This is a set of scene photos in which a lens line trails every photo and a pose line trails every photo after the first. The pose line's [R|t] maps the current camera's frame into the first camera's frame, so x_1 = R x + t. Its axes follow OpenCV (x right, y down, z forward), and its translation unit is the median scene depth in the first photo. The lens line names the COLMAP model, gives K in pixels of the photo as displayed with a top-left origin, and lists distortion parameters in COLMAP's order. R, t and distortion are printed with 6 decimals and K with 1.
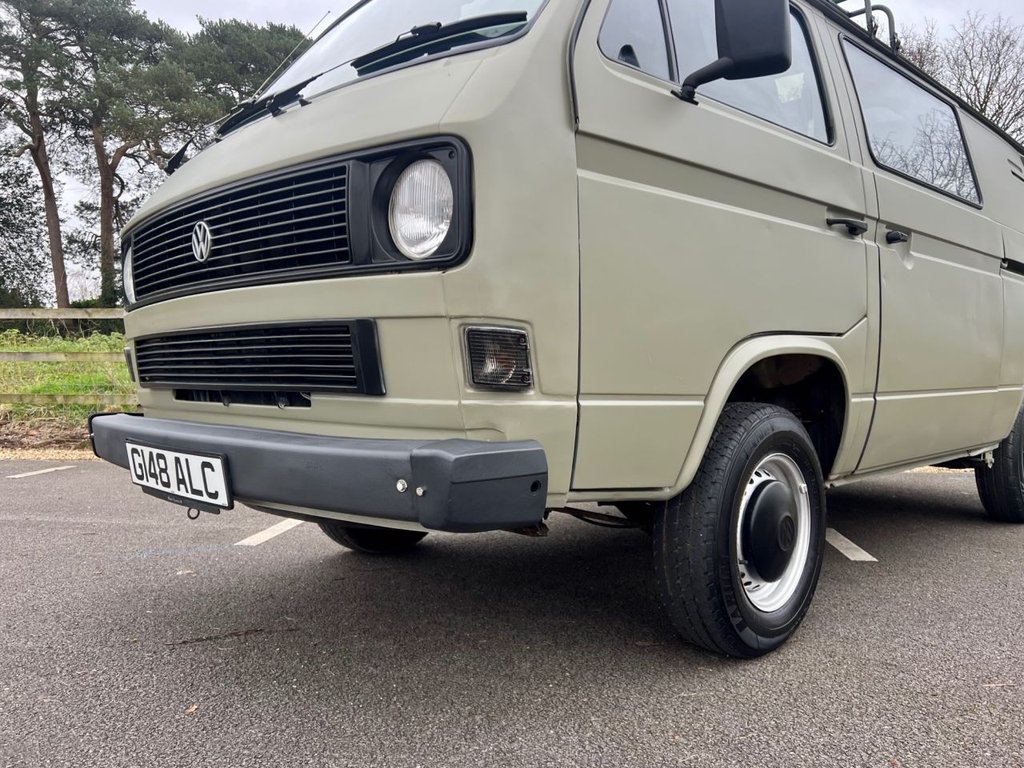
lens RADIAL K [[792.9, 0, 508.3], [0, 792.9, 394.8], [0, 0, 1]] dist [0.065636, -0.025263]
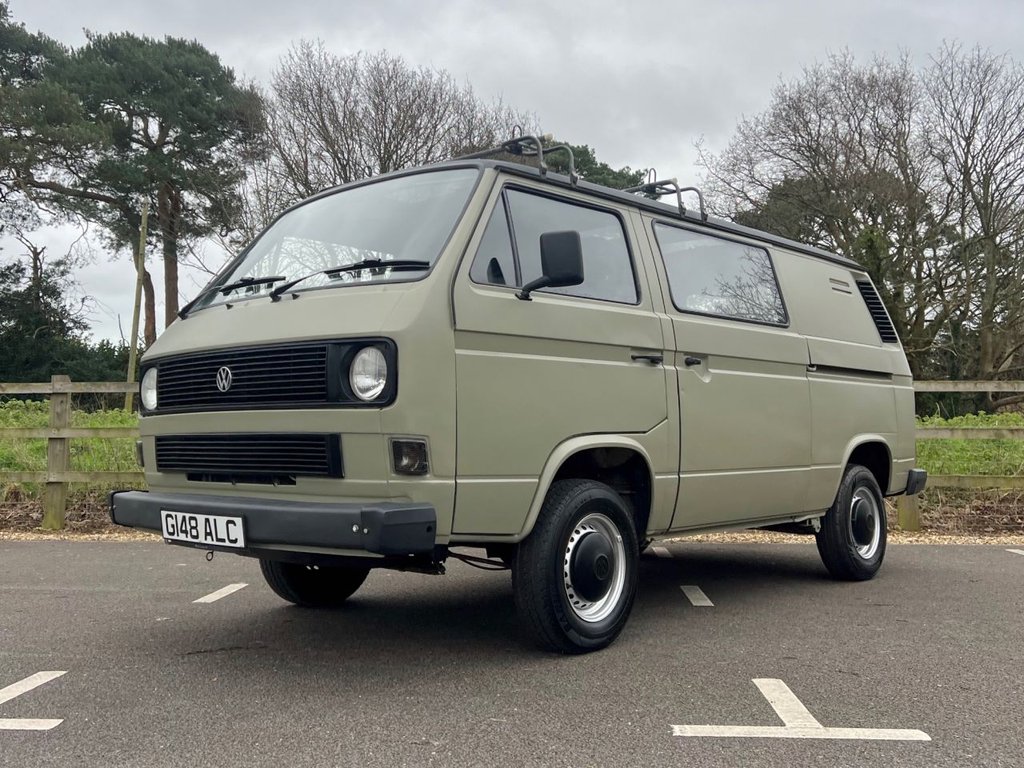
lens RADIAL K [[1027.2, 0, 508.5], [0, 1027.2, 295.1], [0, 0, 1]] dist [0.040853, 0.000000]
pose [[0.997977, 0.005787, 0.063312, 0.047410], [0.004491, 0.986945, -0.160996, -0.024808], [-0.063417, 0.160954, 0.984922, -1.065606]]
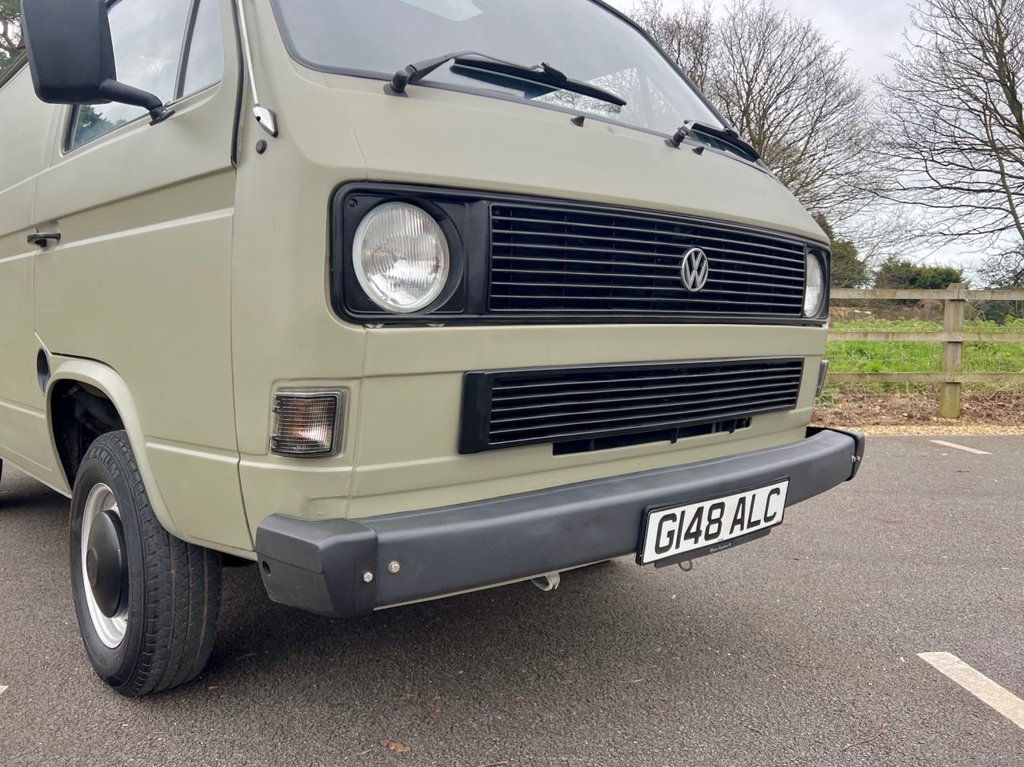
lens RADIAL K [[813.4, 0, 522.4], [0, 813.4, 372.8], [0, 0, 1]] dist [0.075544, -0.043102]
pose [[0.015472, -0.061230, 0.998004, -1.336559], [0.019634, 0.997949, 0.060922, -0.133400], [-0.999688, 0.018652, 0.016643, 1.186771]]
